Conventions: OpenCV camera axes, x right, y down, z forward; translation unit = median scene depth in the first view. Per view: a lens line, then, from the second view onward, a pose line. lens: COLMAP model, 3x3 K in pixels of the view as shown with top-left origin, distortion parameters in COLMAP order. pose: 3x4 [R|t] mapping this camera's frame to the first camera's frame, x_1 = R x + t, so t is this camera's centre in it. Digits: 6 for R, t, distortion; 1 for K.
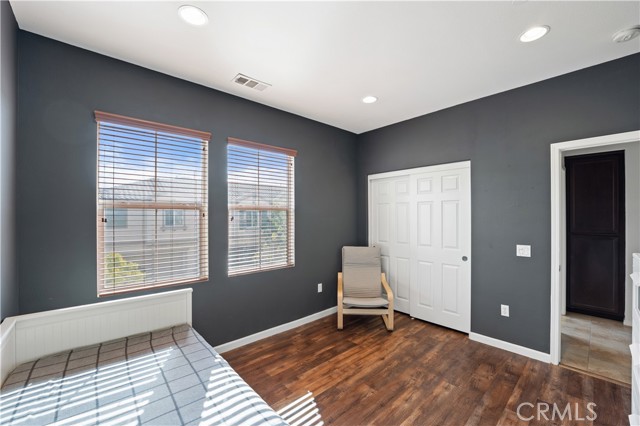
lens RADIAL K [[260.4, 0, 317.7], [0, 260.4, 217.0], [0, 0, 1]] dist [-0.027804, -0.000295]
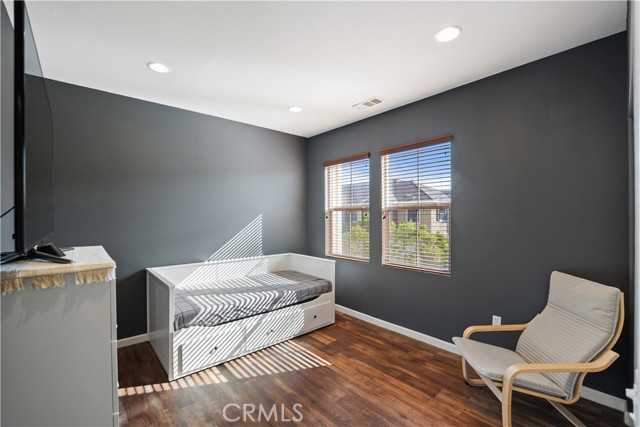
lens RADIAL K [[274.9, 0, 322.9], [0, 274.9, 214.3], [0, 0, 1]] dist [-0.031190, 0.002244]
pose [[-0.002872, 0.001581, -0.999995, 0.958791], [-0.001697, 0.999997, 0.001586, -0.007564], [0.999994, 0.001701, -0.002869, 0.750974]]
